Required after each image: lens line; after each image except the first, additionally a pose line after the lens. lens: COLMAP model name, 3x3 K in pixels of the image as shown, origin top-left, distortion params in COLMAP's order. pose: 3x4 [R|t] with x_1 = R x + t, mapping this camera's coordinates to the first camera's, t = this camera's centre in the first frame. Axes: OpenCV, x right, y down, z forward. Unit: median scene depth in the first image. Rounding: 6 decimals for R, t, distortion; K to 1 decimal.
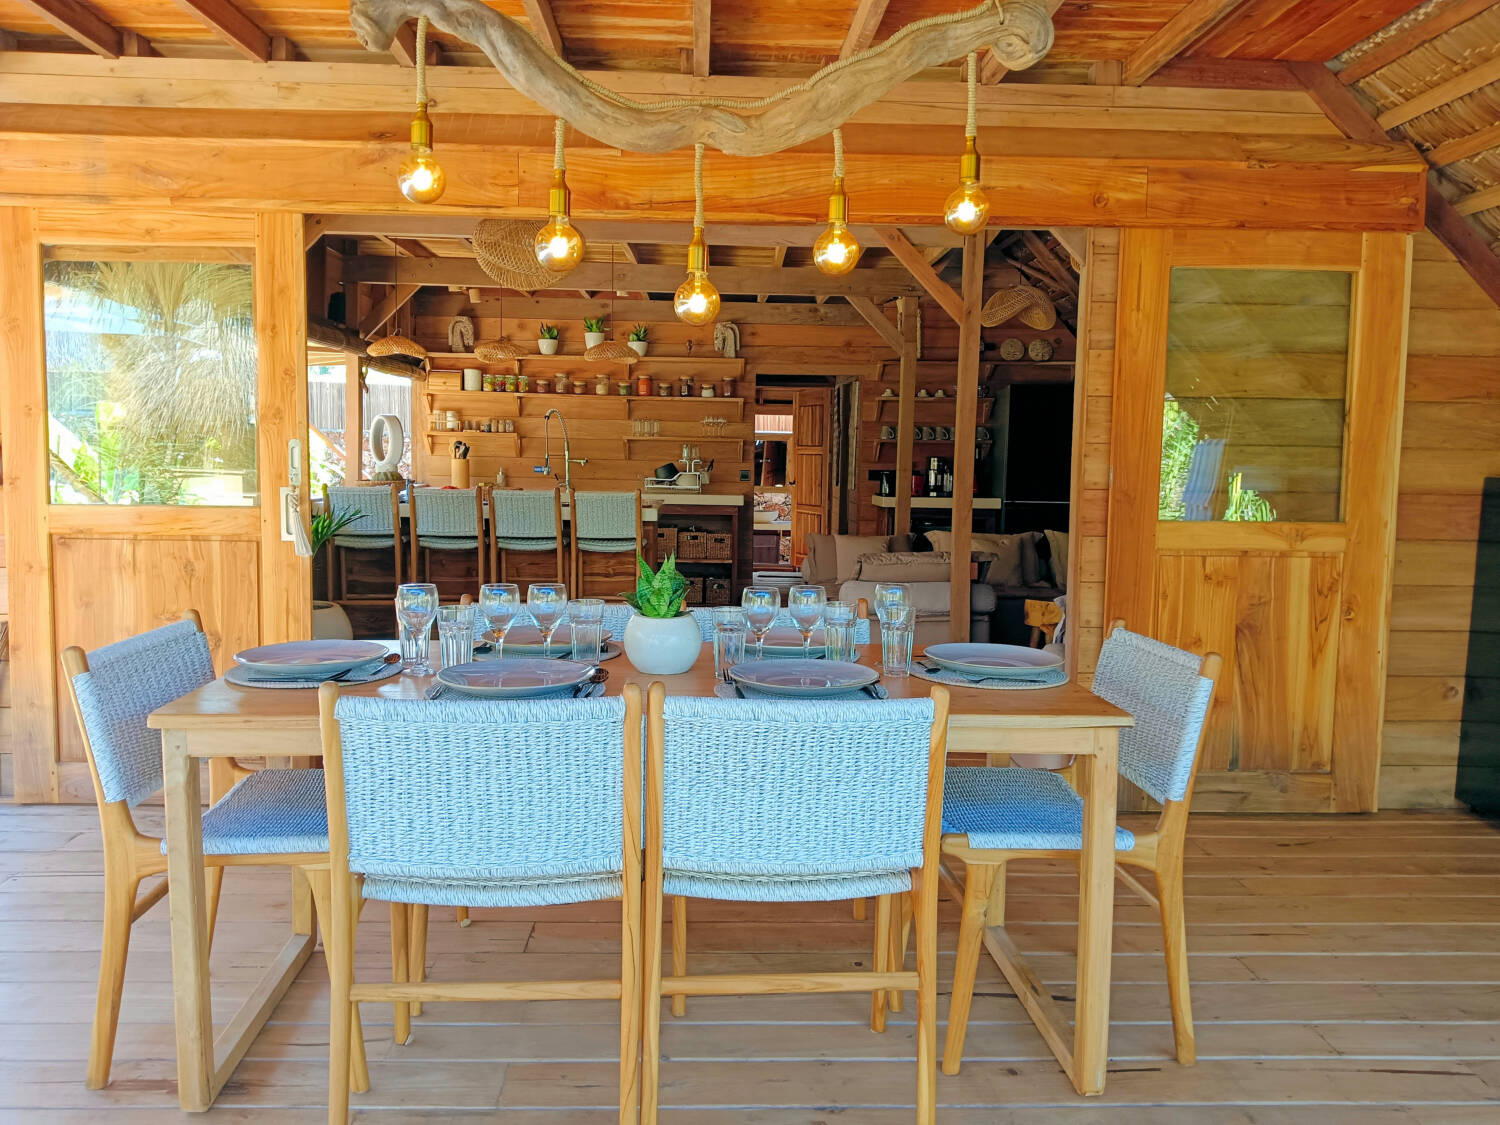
lens RADIAL K [[1180.8, 0, 750.0], [0, 1180.8, 562.5], [0, 0, 1]] dist [0.110209, -0.188338]
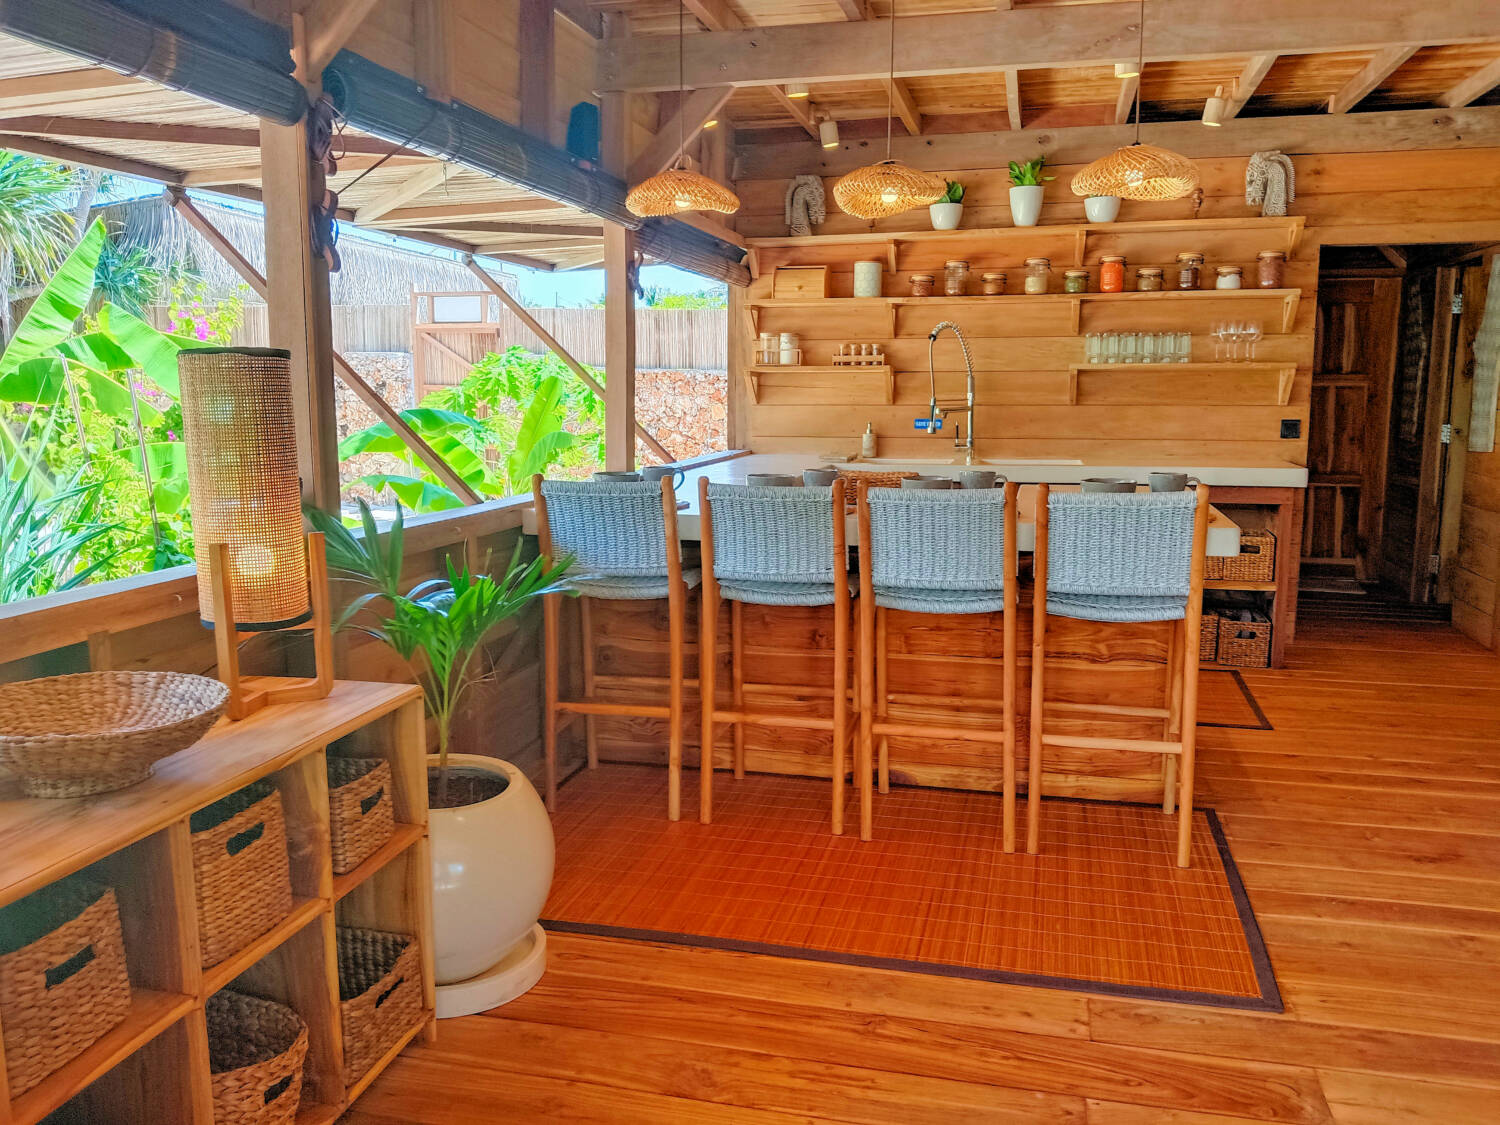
lens RADIAL K [[1180.8, 0, 750.0], [0, 1180.8, 562.5], [0, 0, 1]] dist [0.110209, -0.188338]
pose [[0.961108, 0.023150, -0.275200, -0.095210], [-0.007763, 0.998351, 0.056872, -0.041475], [0.276063, -0.052523, 0.959703, 0.386942]]
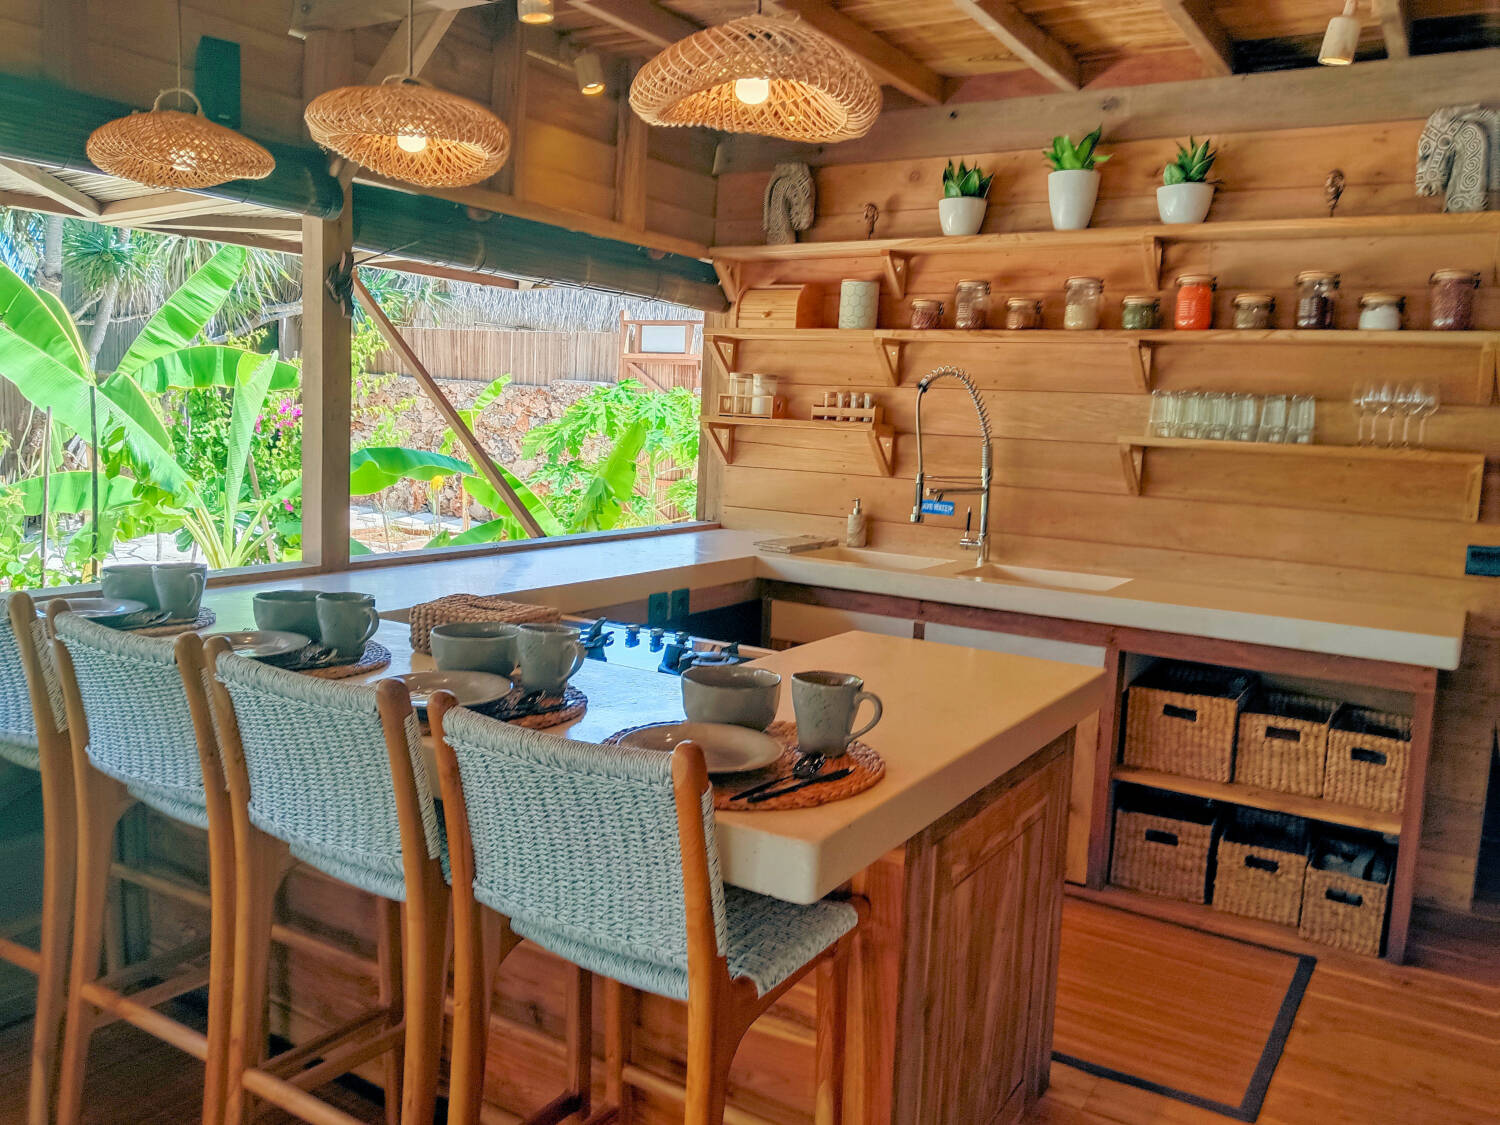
lens RADIAL K [[1180.8, 0, 750.0], [0, 1180.8, 562.5], [0, 0, 1]] dist [0.110209, -0.188338]
pose [[0.827173, 0.092171, -0.554337, 0.012958], [-0.082181, 0.995692, 0.042927, -0.072268], [0.555906, 0.010048, 0.831185, 0.606986]]
